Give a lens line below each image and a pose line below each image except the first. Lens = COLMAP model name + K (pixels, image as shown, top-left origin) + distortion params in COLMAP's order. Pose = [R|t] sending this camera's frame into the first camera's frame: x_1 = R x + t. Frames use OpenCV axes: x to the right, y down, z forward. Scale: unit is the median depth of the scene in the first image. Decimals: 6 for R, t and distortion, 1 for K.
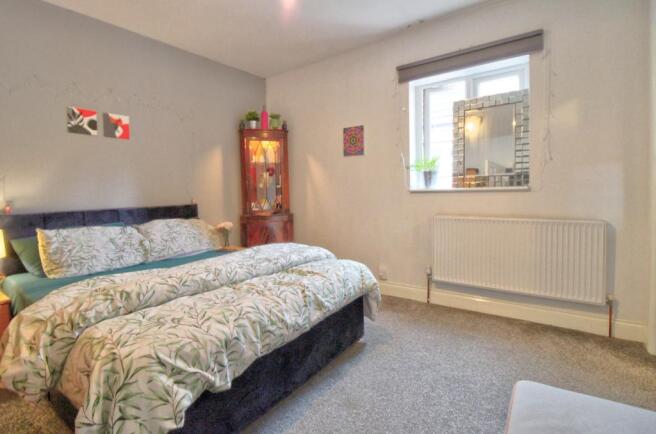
lens RADIAL K [[311.5, 0, 329.0], [0, 311.5, 213.4], [0, 0, 1]] dist [0.000763, -0.000443]
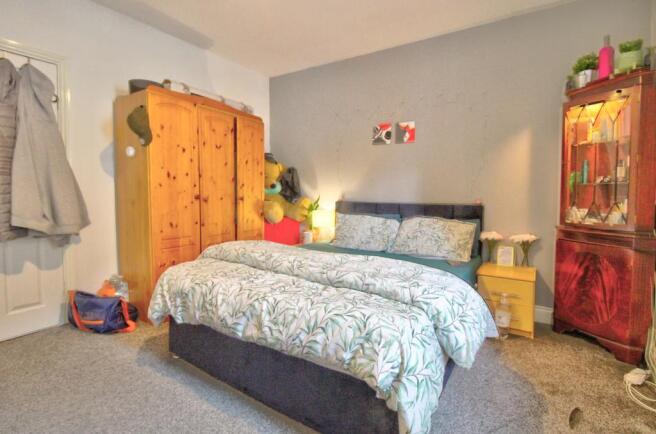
lens RADIAL K [[311.5, 0, 329.2], [0, 311.5, 216.9], [0, 0, 1]] dist [0.000763, -0.000443]
pose [[0.045760, 0.096573, -0.994273, 0.503988], [-0.080612, 0.992427, 0.092684, -0.056079], [0.995695, 0.075909, 0.053199, 0.720746]]
